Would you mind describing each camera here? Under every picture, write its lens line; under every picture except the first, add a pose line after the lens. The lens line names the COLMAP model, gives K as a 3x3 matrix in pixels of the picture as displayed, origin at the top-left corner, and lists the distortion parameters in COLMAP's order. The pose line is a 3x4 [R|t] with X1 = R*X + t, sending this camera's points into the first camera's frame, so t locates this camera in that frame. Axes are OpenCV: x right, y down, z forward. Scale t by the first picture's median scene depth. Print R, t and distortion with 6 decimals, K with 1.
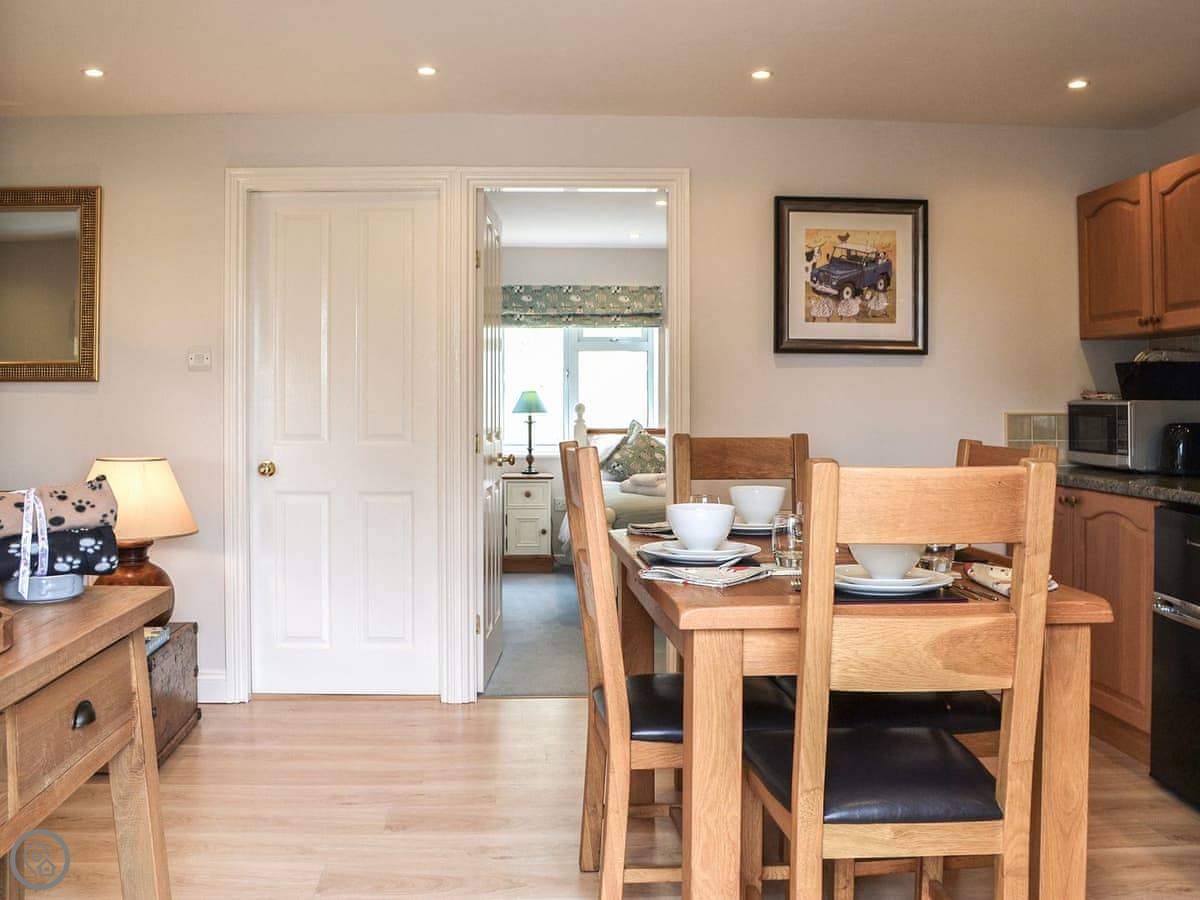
lens RADIAL K [[1120.4, 0, 563.3], [0, 1120.4, 417.4], [0, 0, 1]] dist [-0.081250, 0.000000]
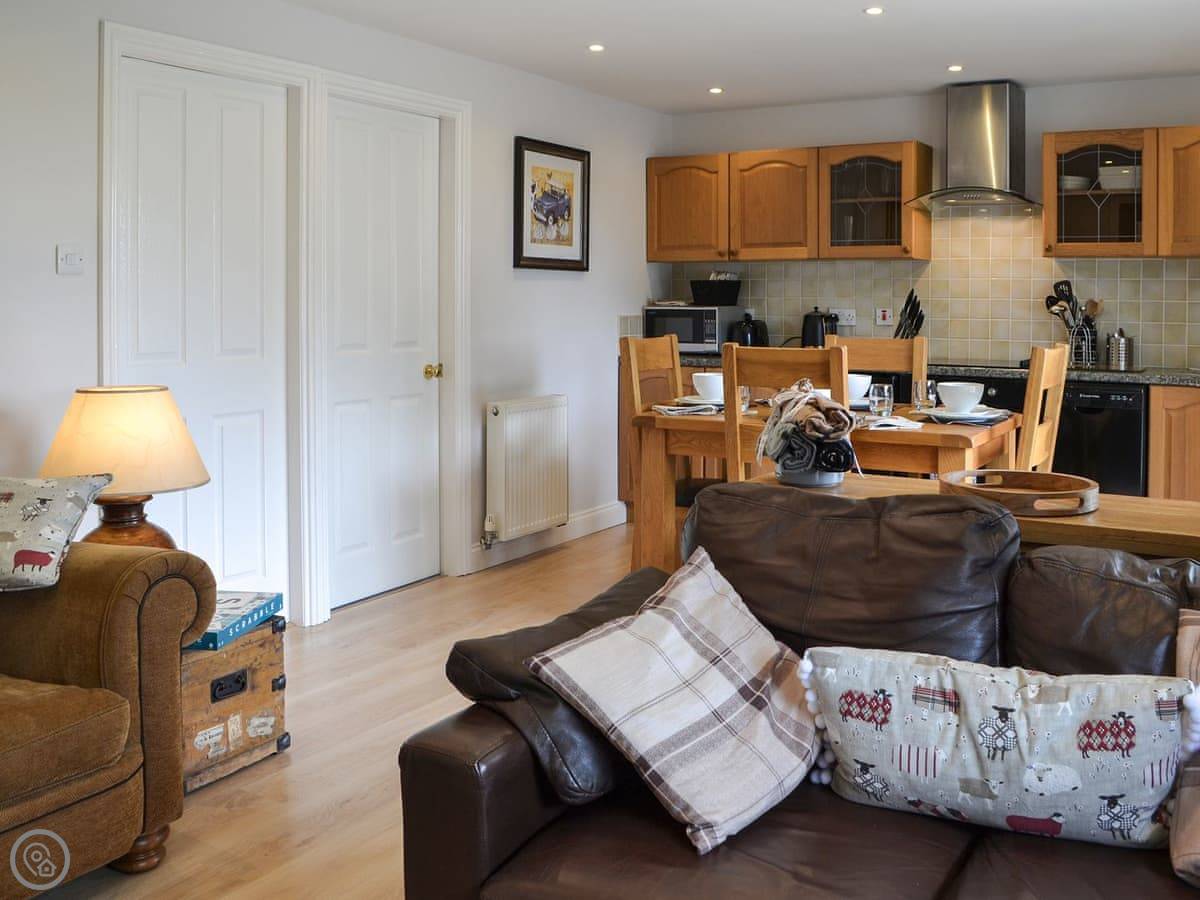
lens RADIAL K [[1120.4, 0, 661.9], [0, 1120.4, 303.4], [0, 0, 1]] dist [-0.081250, 0.000000]
pose [[0.527605, -0.004754, 0.849476, -0.739030], [0.008445, 0.999964, 0.000352, -0.018977], [-0.849448, 0.006988, 0.527627, 0.238999]]
